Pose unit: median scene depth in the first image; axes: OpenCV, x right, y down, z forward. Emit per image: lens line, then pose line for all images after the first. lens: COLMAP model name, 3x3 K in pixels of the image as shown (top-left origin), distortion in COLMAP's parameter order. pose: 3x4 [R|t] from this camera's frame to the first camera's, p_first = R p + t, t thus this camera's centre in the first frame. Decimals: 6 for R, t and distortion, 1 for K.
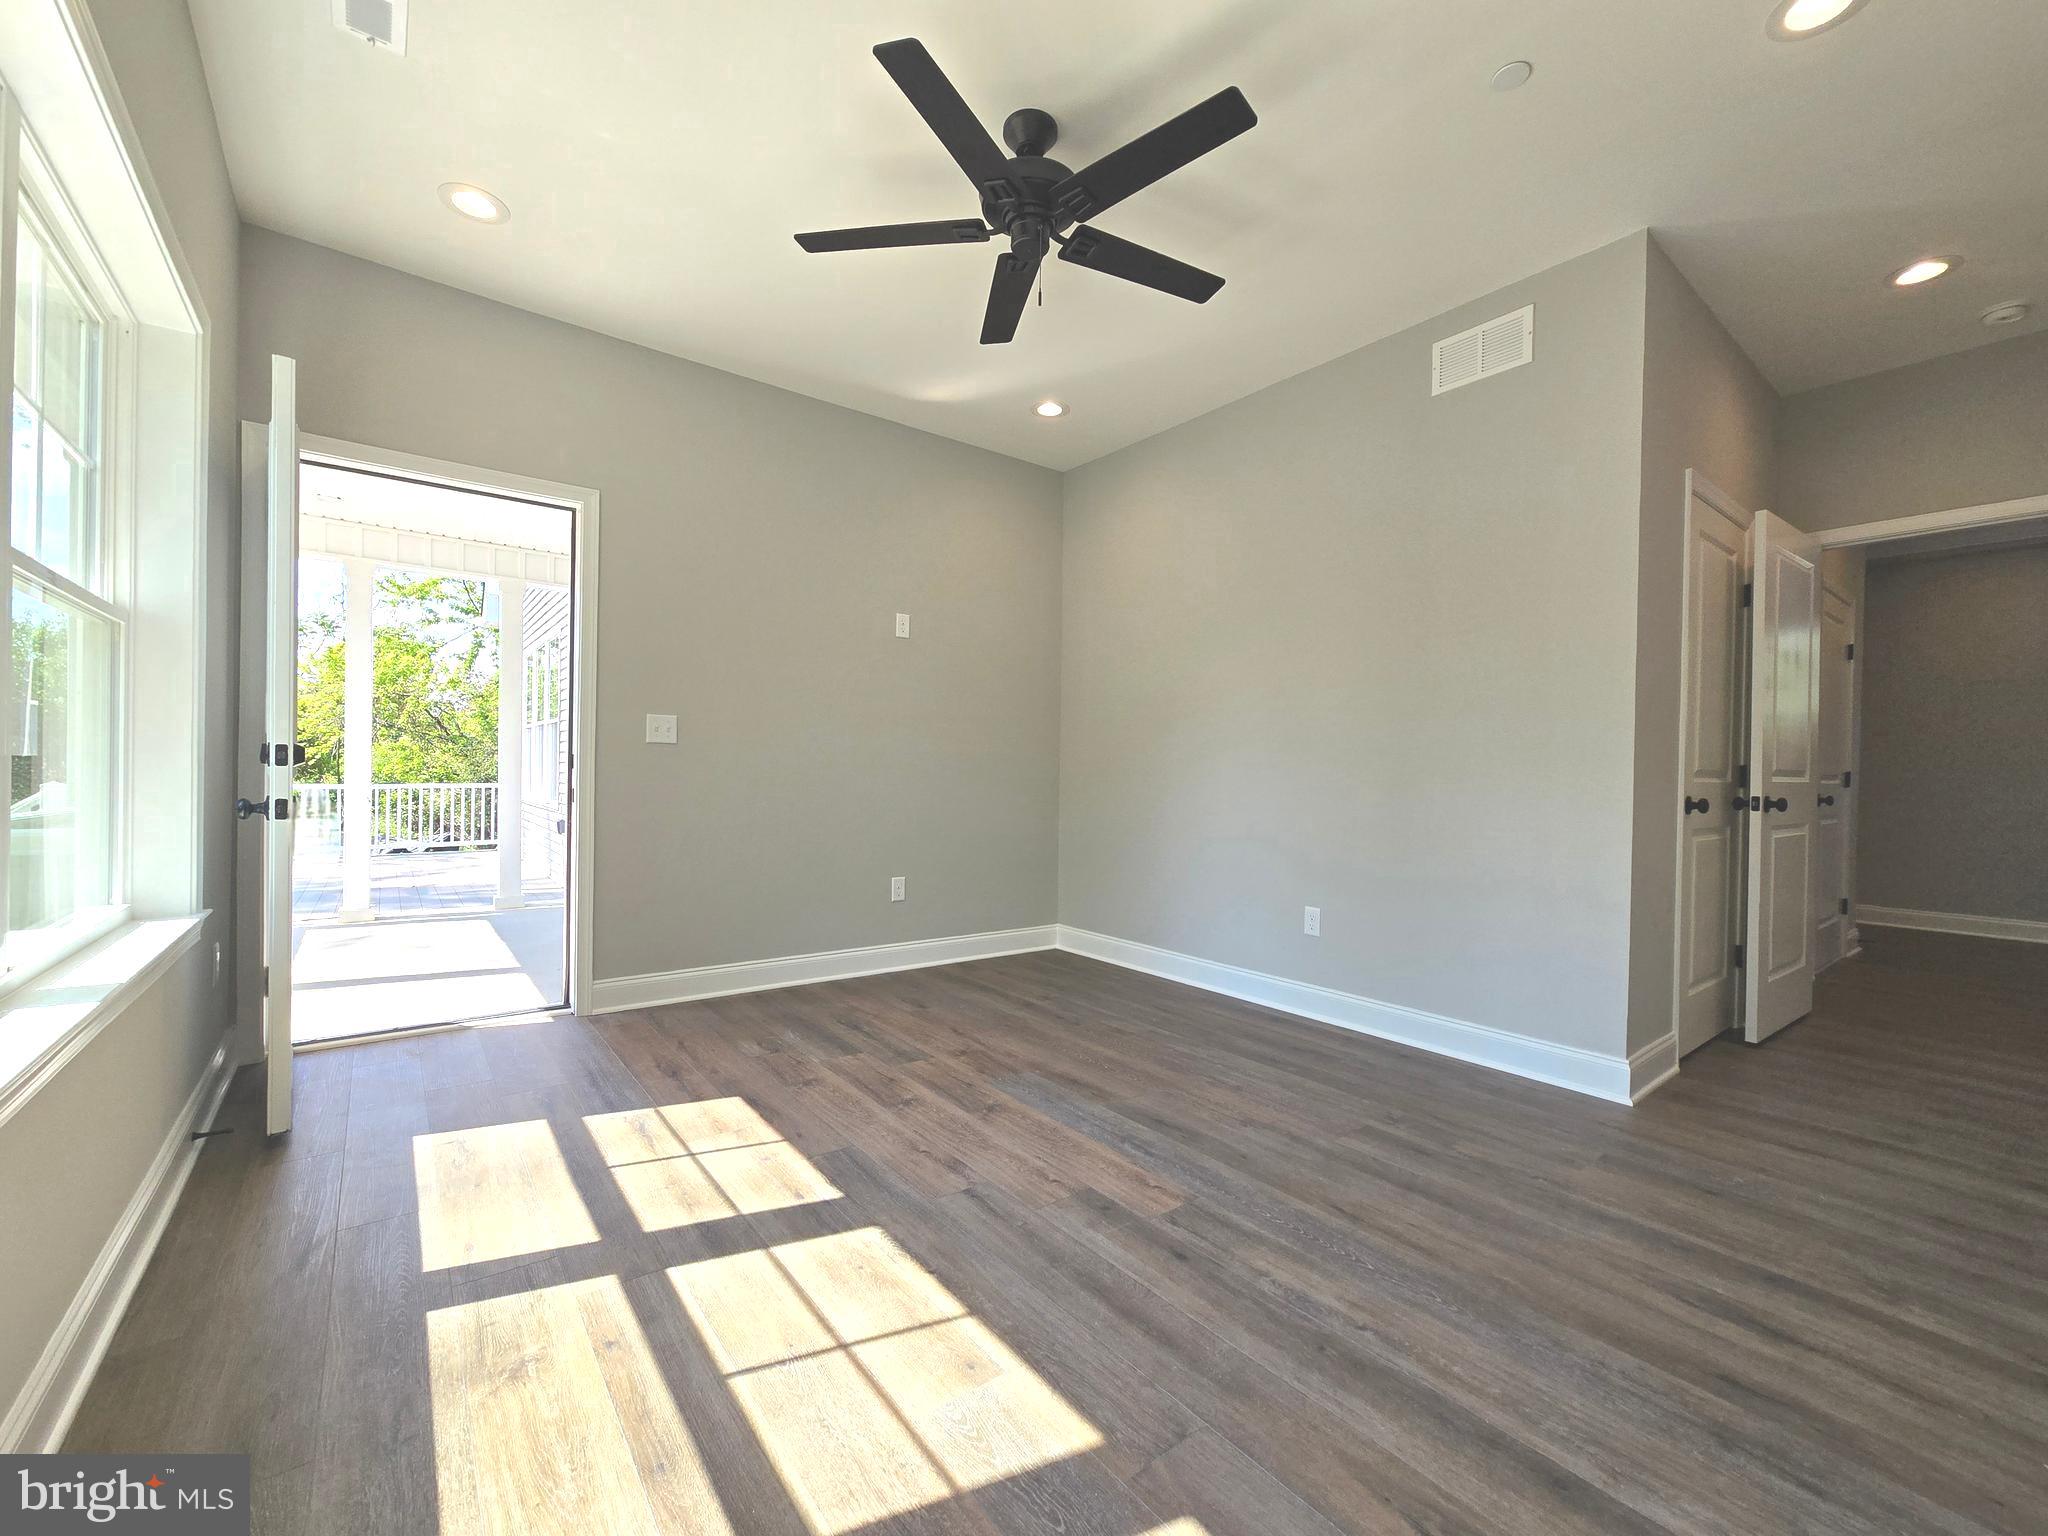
lens RADIAL K [[843.5, 0, 1030.2], [0, 843.5, 766.6], [0, 0, 1]] dist [0.001437, 0.000191]
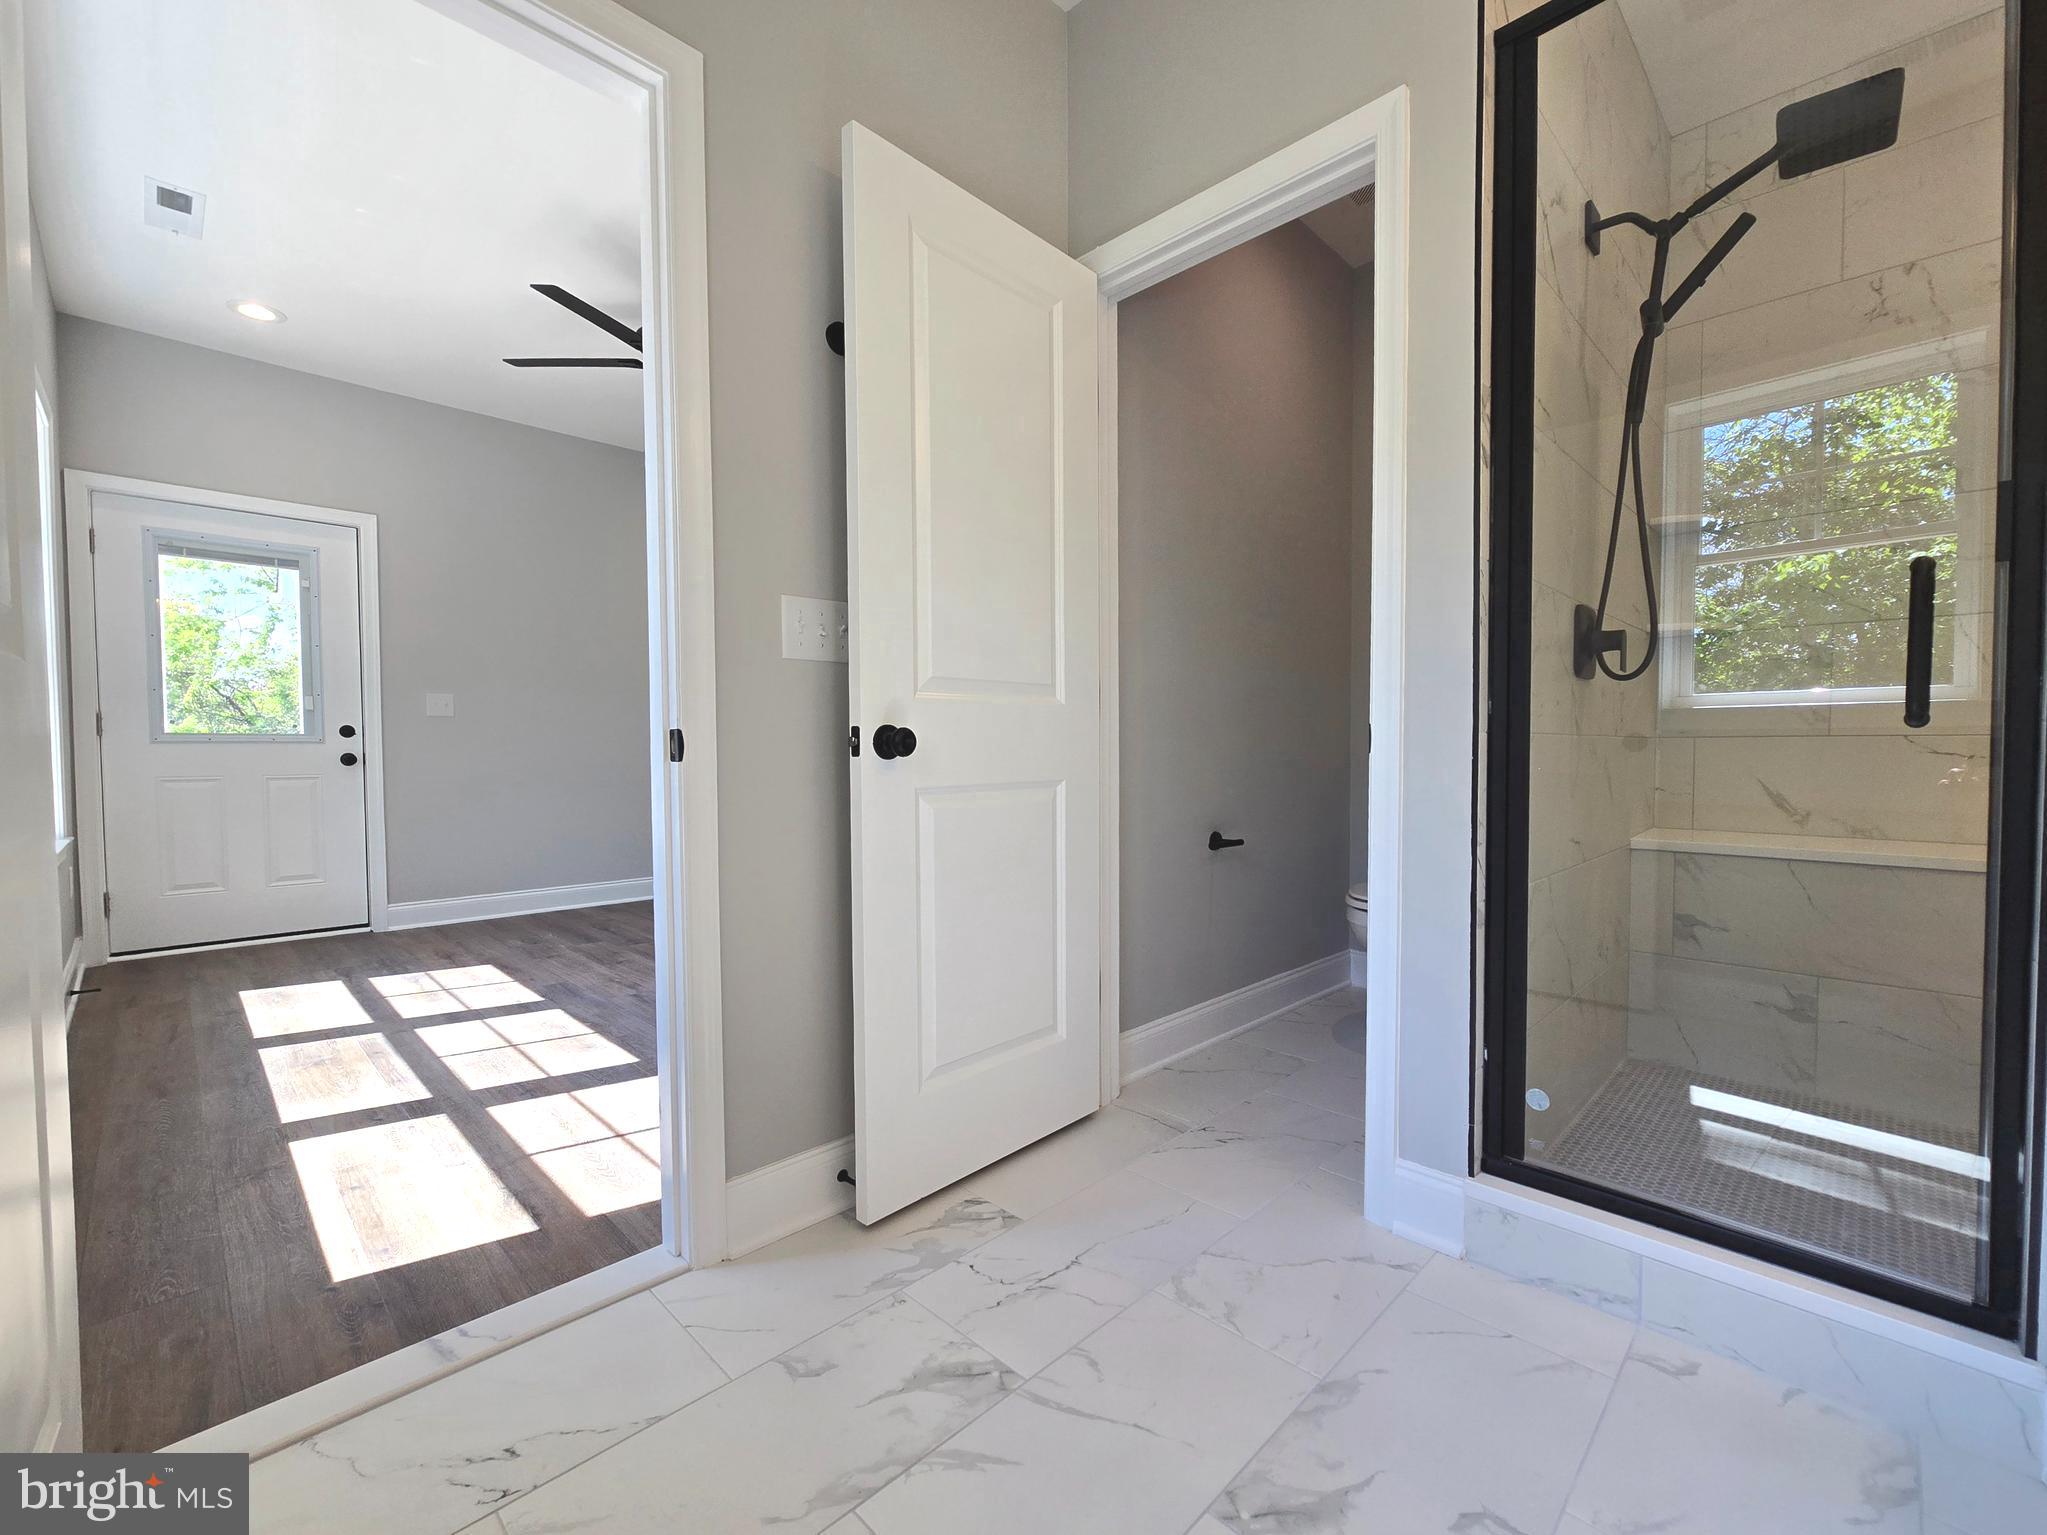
lens RADIAL K [[843.1, 0, 1012.9], [0, 843.1, 765.1], [0, 0, 1]] dist [0.001437, 0.000191]
pose [[0.990619, -0.021208, 0.134997, 0.091271], [0.017040, 0.999344, 0.031955, 0.007380], [-0.135586, -0.029354, 0.990331, -0.139739]]
